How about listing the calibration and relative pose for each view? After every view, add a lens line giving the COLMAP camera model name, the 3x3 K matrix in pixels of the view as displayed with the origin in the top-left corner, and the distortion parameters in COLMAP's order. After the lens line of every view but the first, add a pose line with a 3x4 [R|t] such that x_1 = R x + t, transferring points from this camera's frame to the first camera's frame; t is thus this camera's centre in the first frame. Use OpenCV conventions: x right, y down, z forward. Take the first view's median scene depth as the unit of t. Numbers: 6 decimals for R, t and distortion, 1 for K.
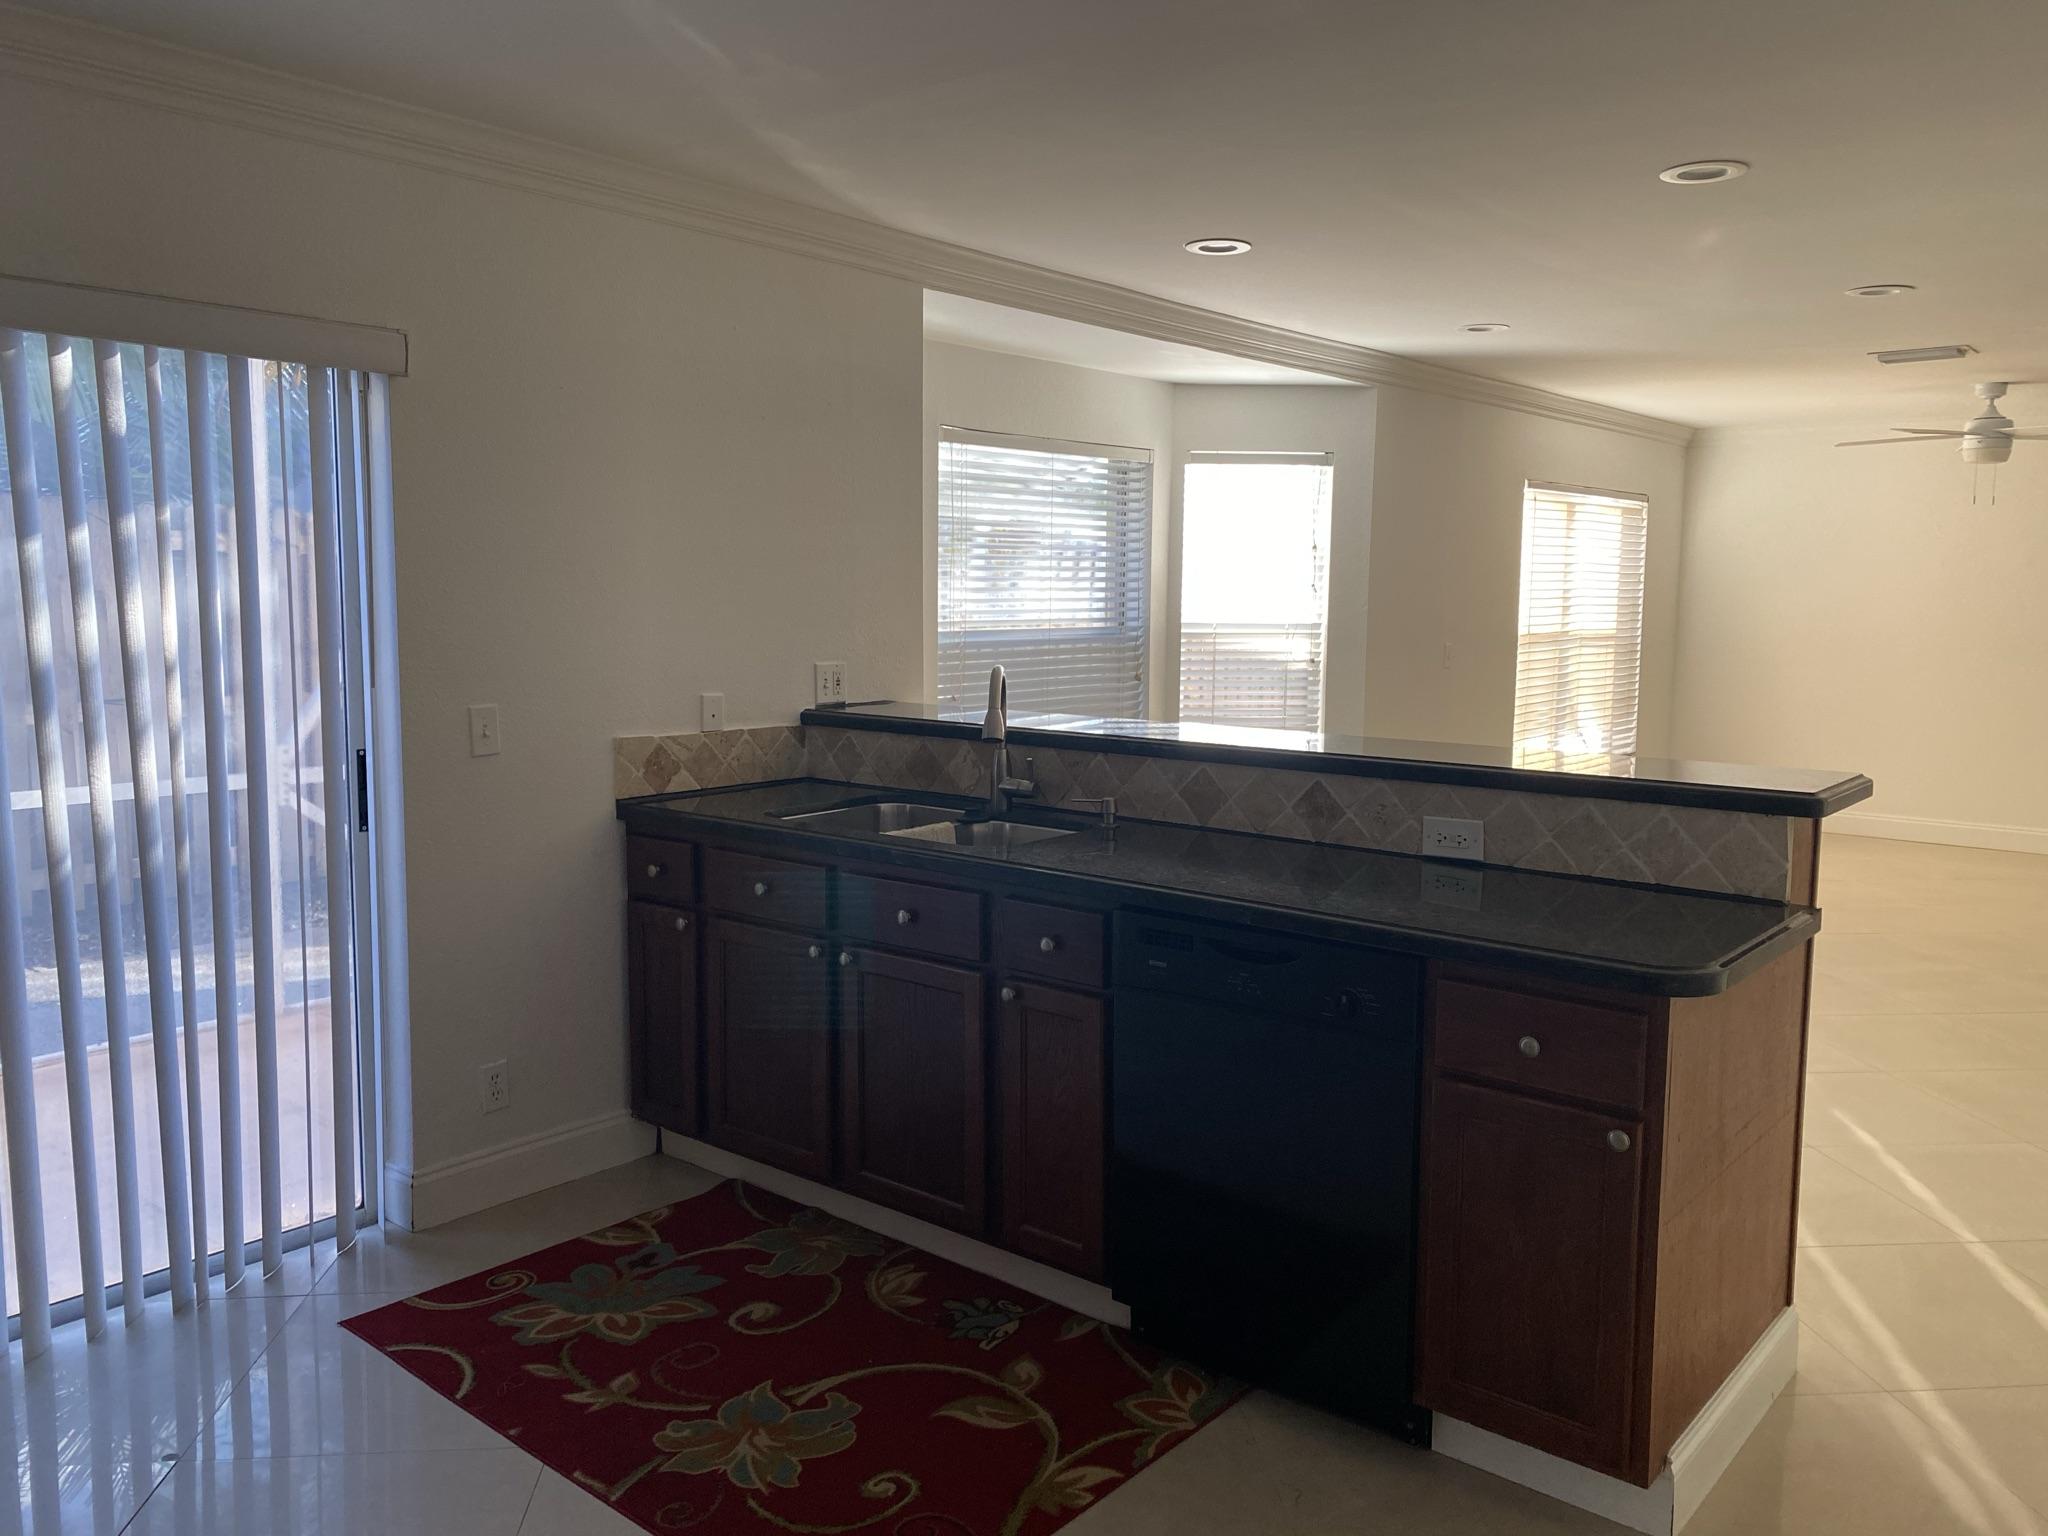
lens RADIAL K [[1565.0, 0, 1002.8], [0, 1565.0, 765.4], [0, 0, 1]] dist [0.042113, -0.049357]
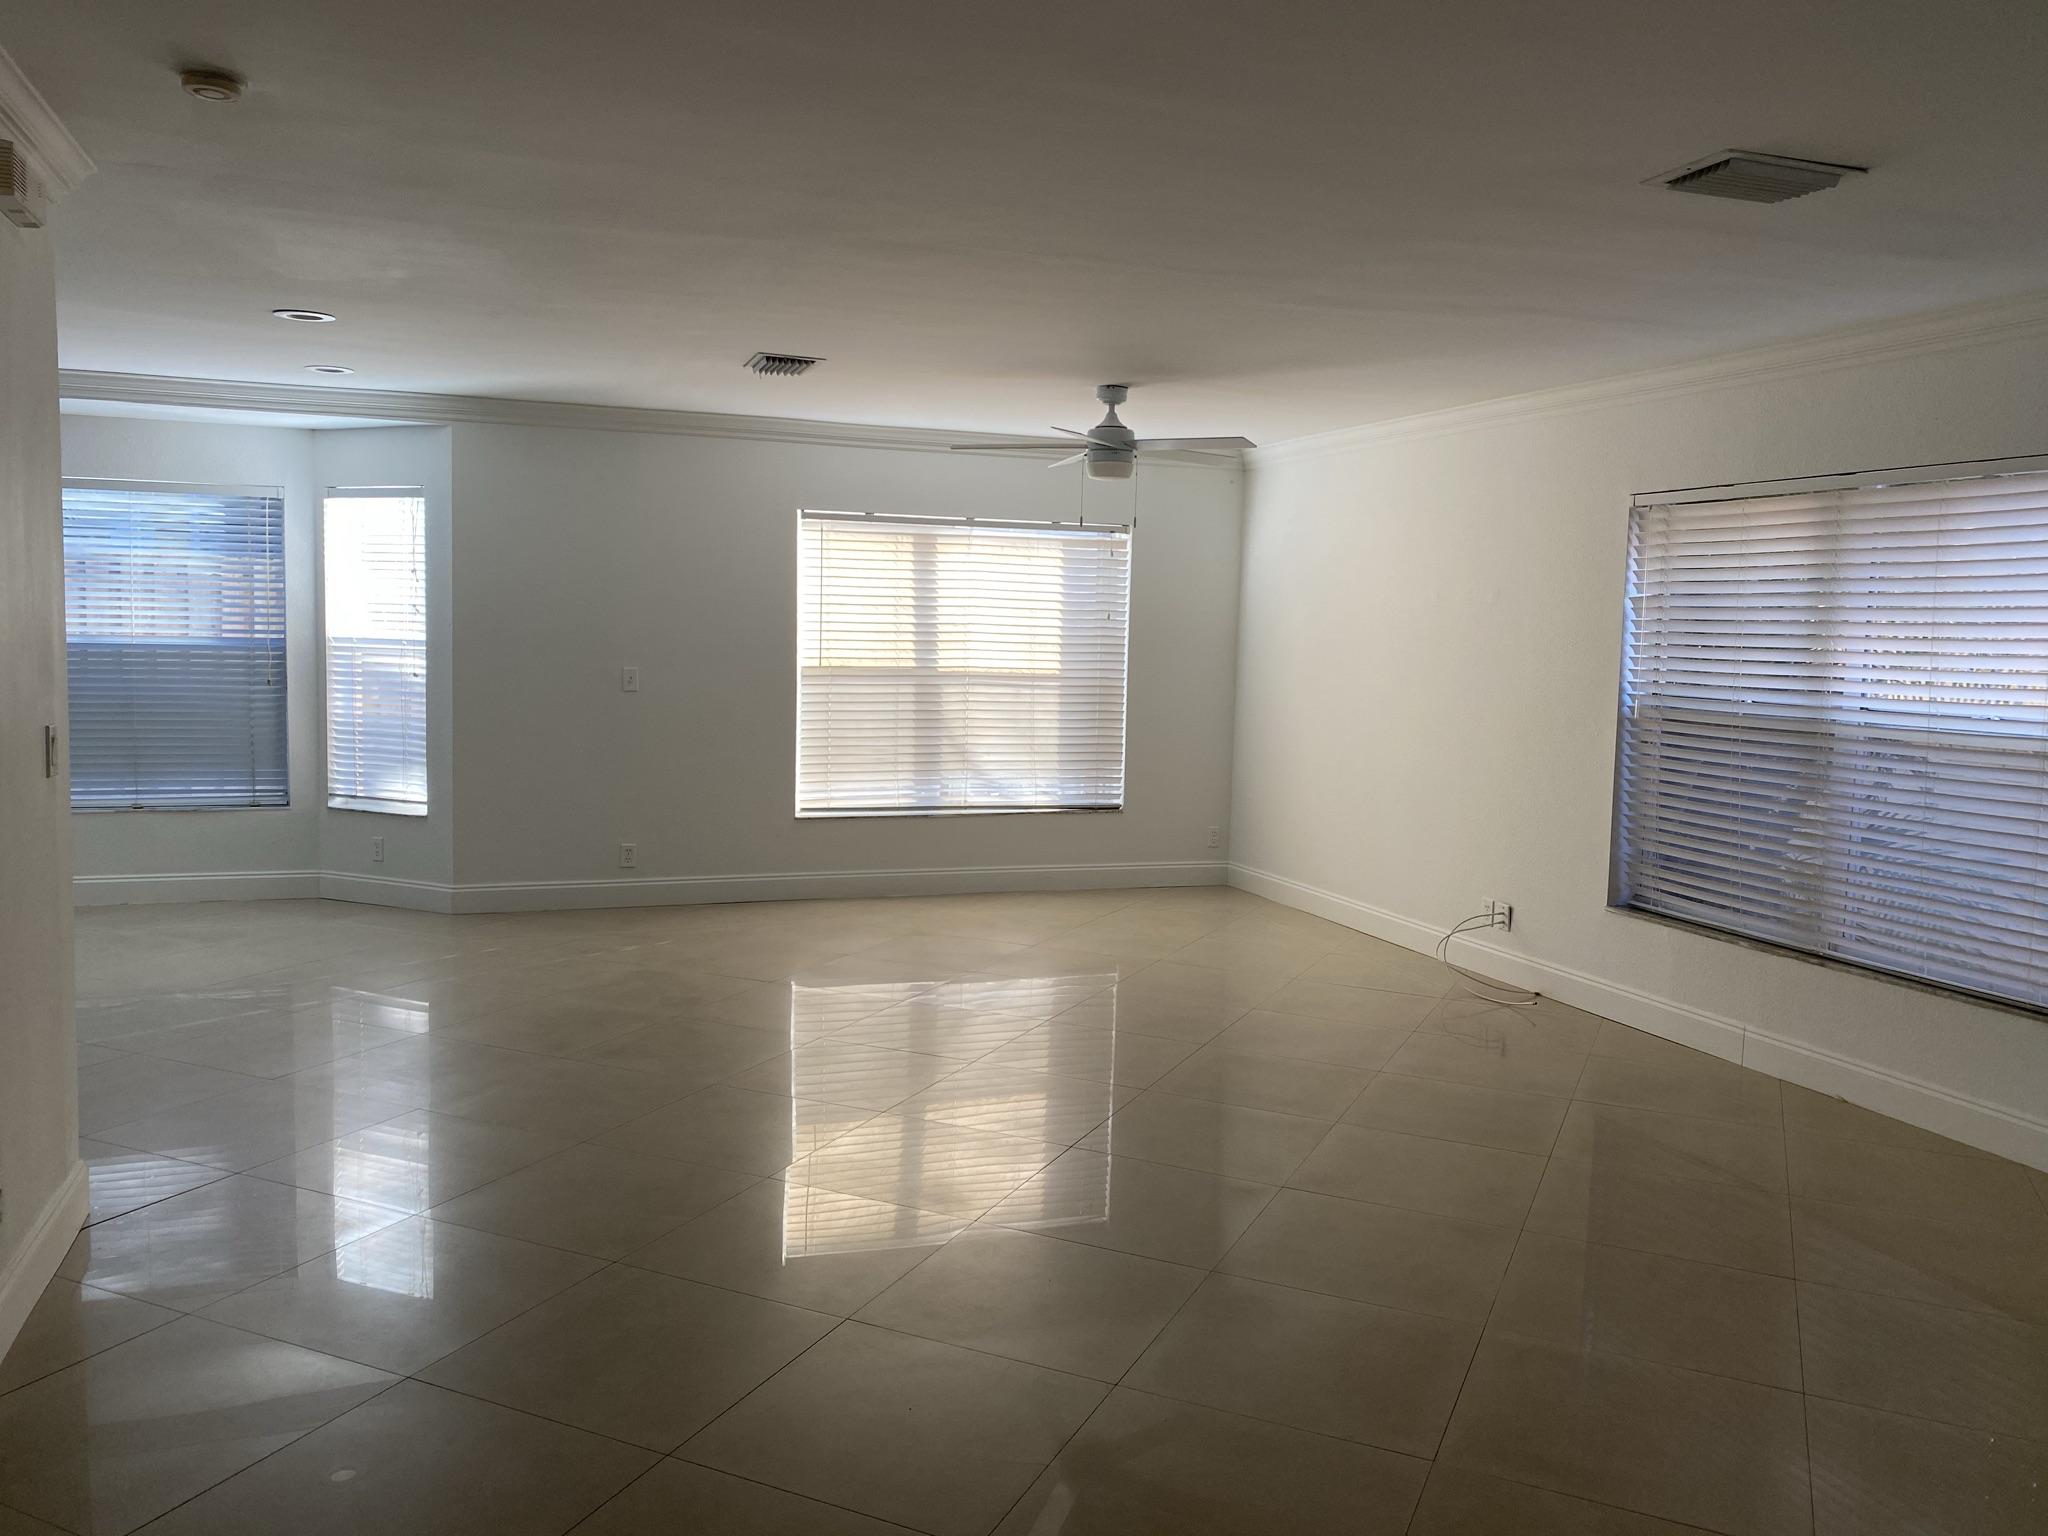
lens RADIAL K [[1565.0, 0, 1022.1], [0, 1565.0, 767.6], [0, 0, 1]] dist [0.042113, -0.049357]
pose [[0.865339, 0.059490, -0.497644, 1.125669], [-0.077709, 0.996848, -0.015959, -0.017207], [0.495127, 0.052481, 0.867234, 0.256982]]
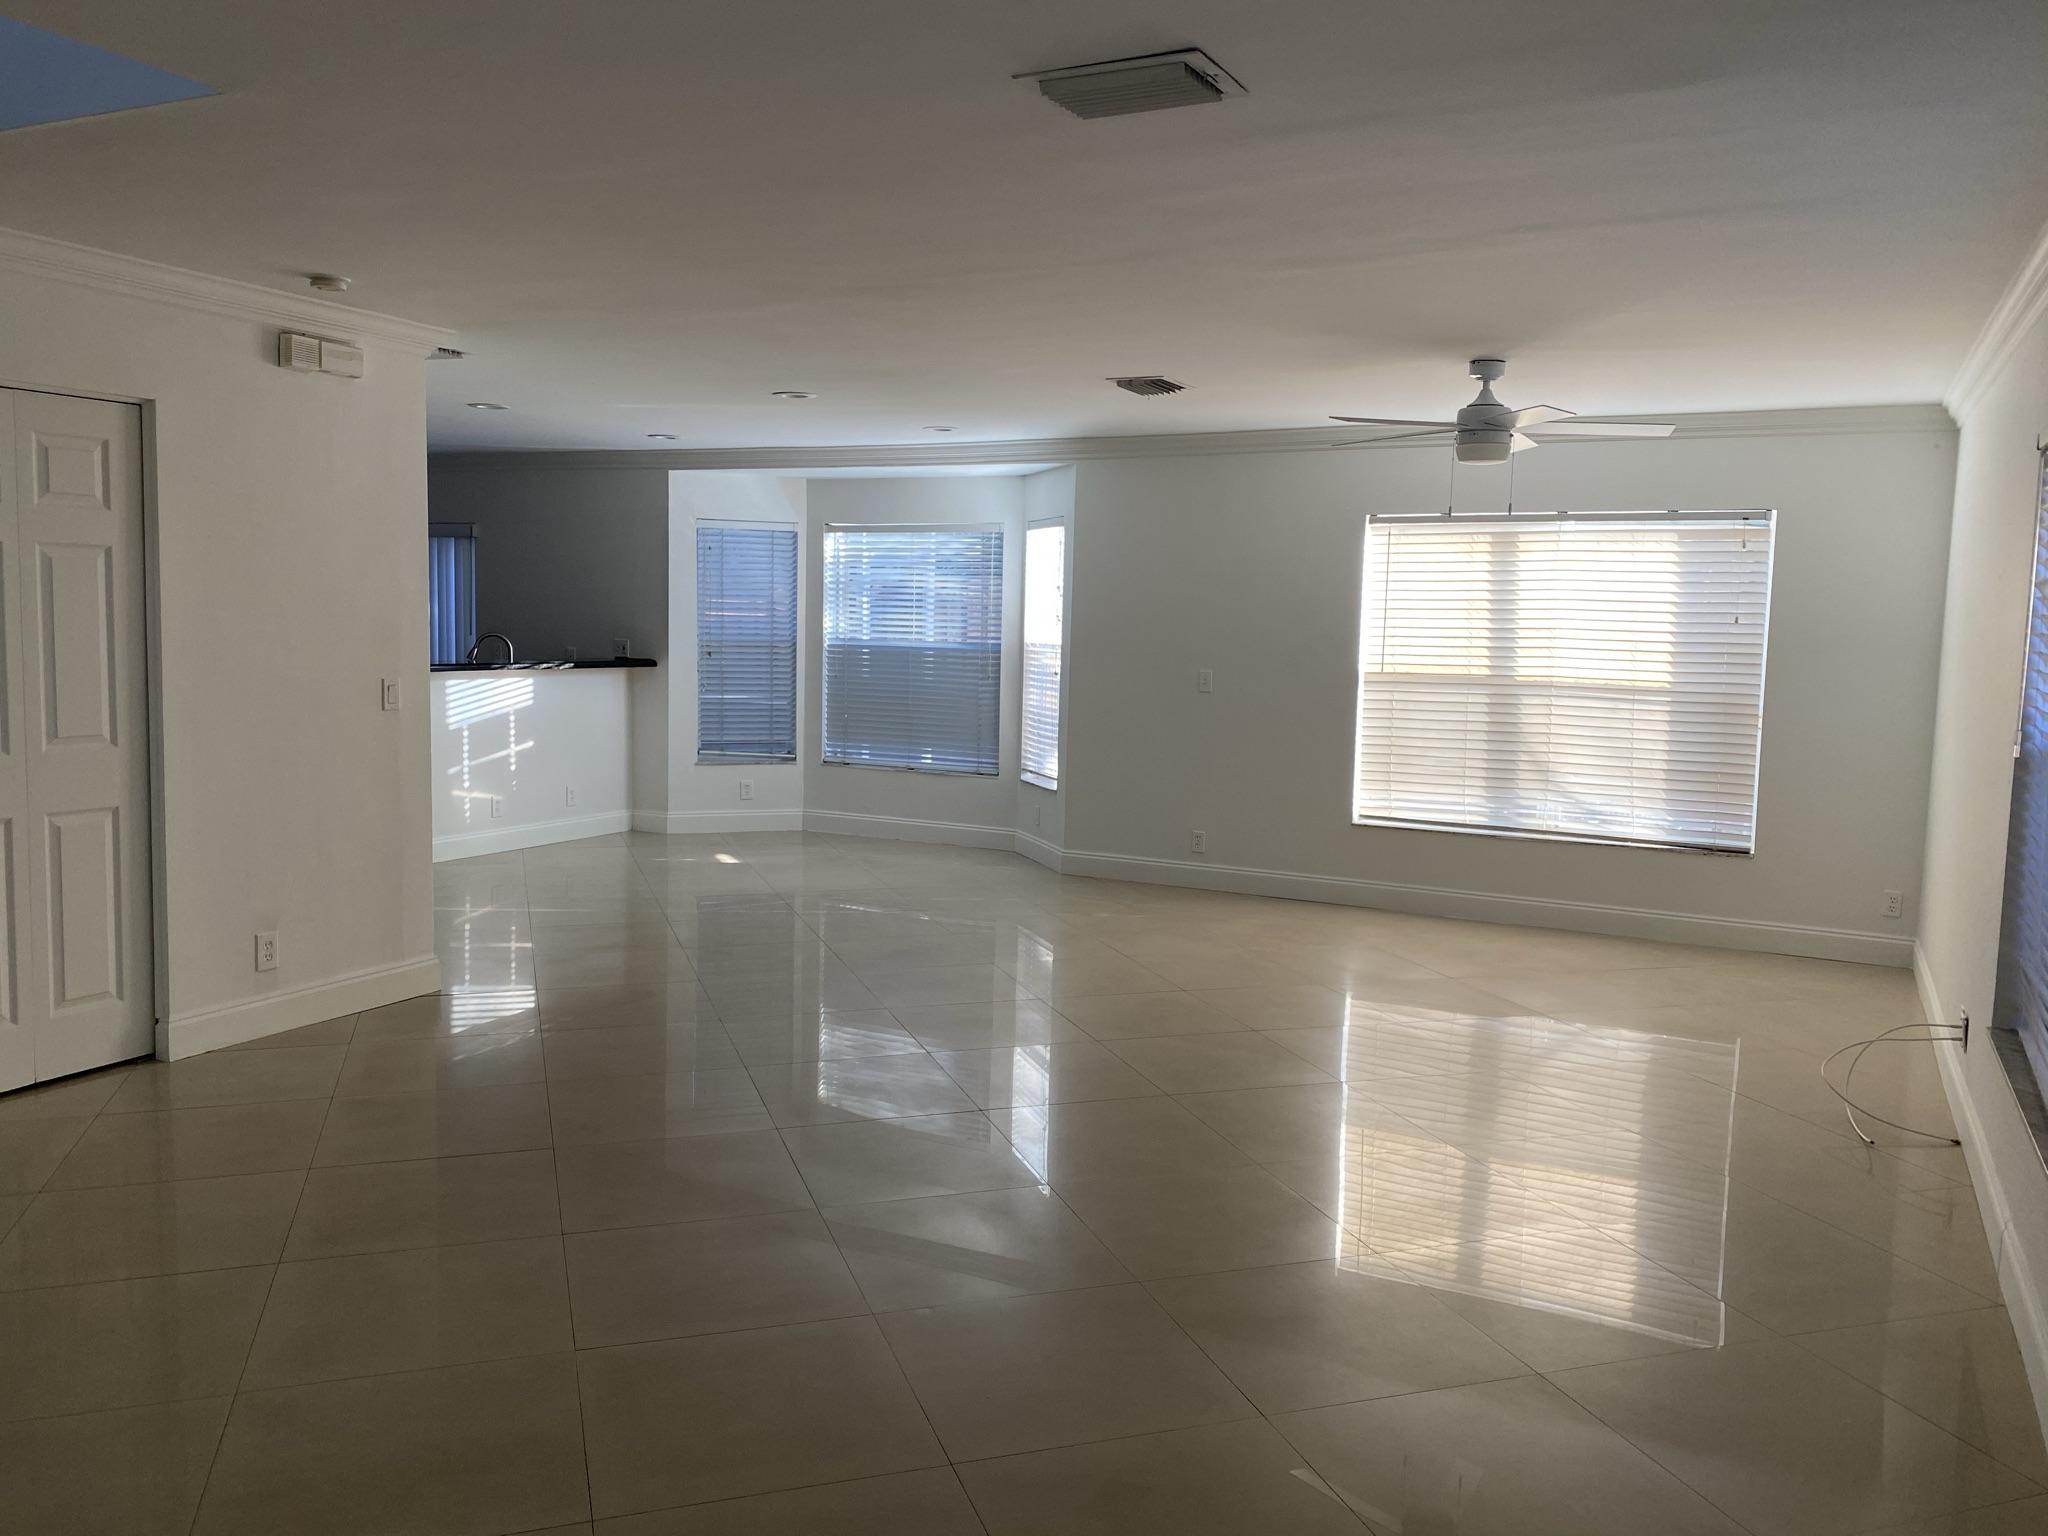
lens RADIAL K [[1565.0, 0, 964.3], [0, 1565.0, 759.7], [0, 0, 1]] dist [0.042113, -0.049357]
pose [[0.187922, 0.085171, -0.978484, 1.491013], [-0.138067, 0.988632, 0.059538, -0.062505], [0.972431, 0.123907, 0.197545, 0.675881]]
